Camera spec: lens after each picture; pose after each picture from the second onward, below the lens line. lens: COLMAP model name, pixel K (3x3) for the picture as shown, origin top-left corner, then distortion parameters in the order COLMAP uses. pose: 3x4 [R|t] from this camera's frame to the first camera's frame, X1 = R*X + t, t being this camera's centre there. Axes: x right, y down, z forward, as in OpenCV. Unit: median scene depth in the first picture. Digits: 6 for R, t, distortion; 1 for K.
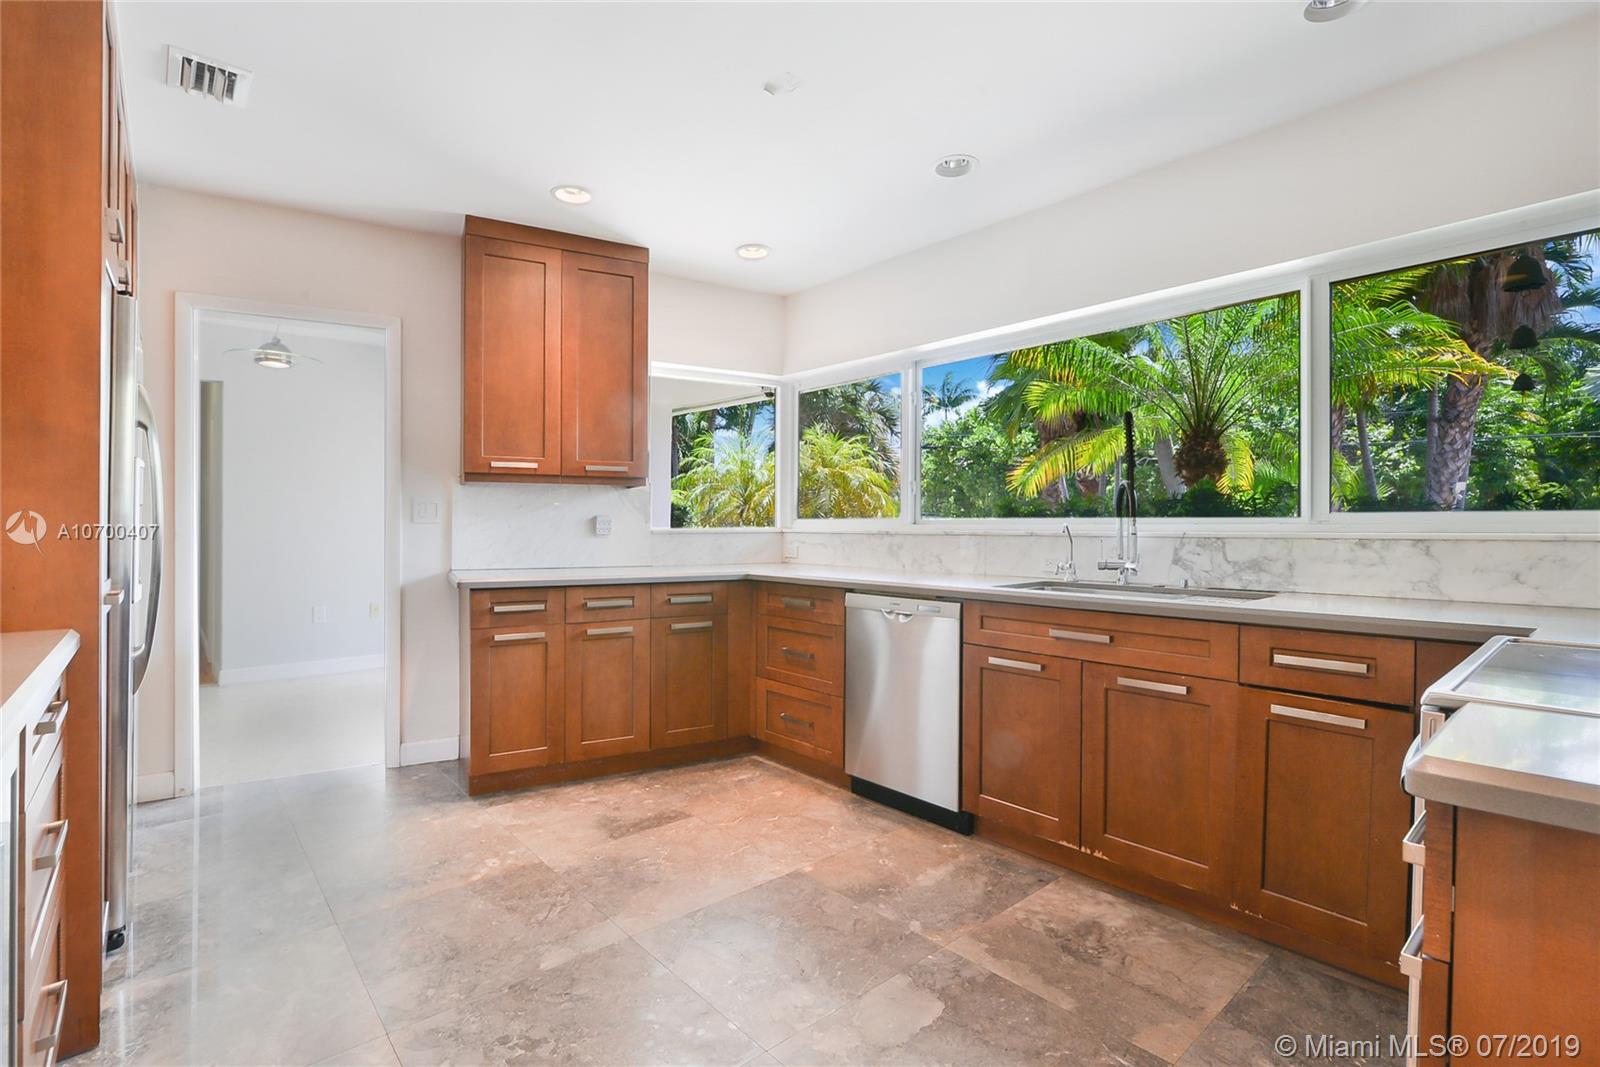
lens RADIAL K [[735.6, 0, 794.5], [0, 735.6, 527.0], [0, 0, 1]] dist [-0.026363, -0.000433]
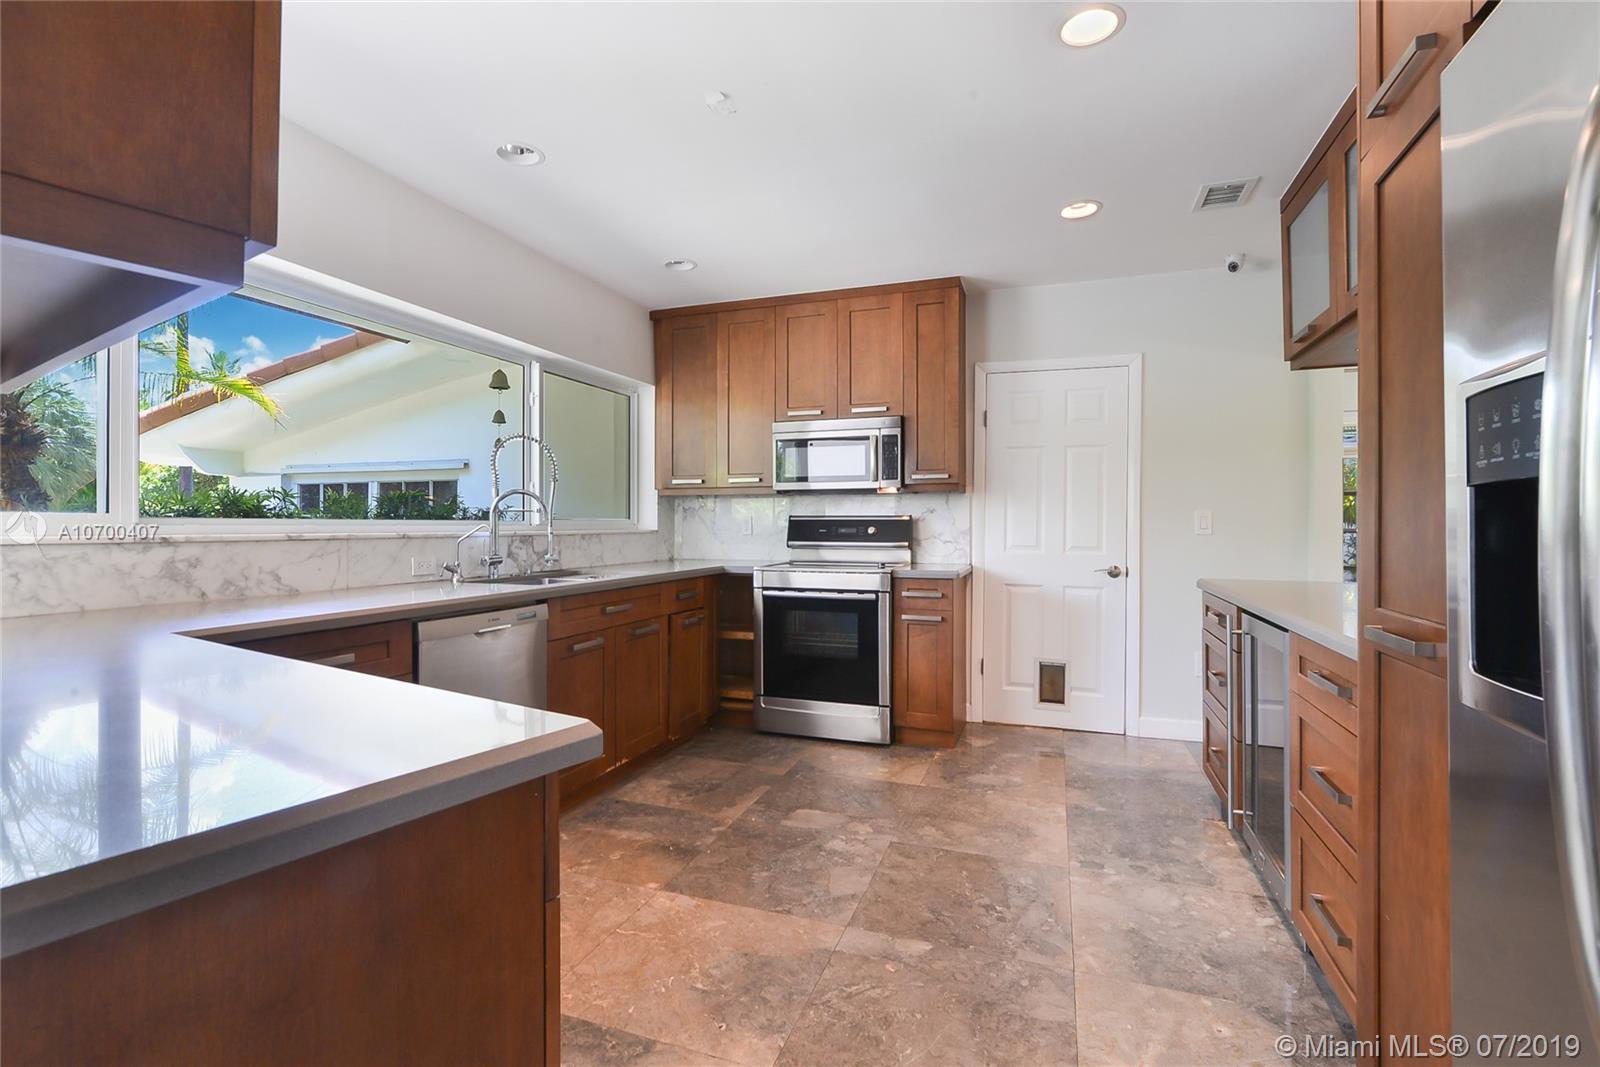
lens RADIAL K [[735.6, 0, 794.7], [0, 735.6, 529.0], [0, 0, 1]] dist [-0.026363, -0.000433]
pose [[-0.489585, -0.002227, 0.871952, -1.051934], [0.002929, 0.999987, 0.004199, -0.002660], [-0.871950, 0.004610, -0.489572, 1.515369]]
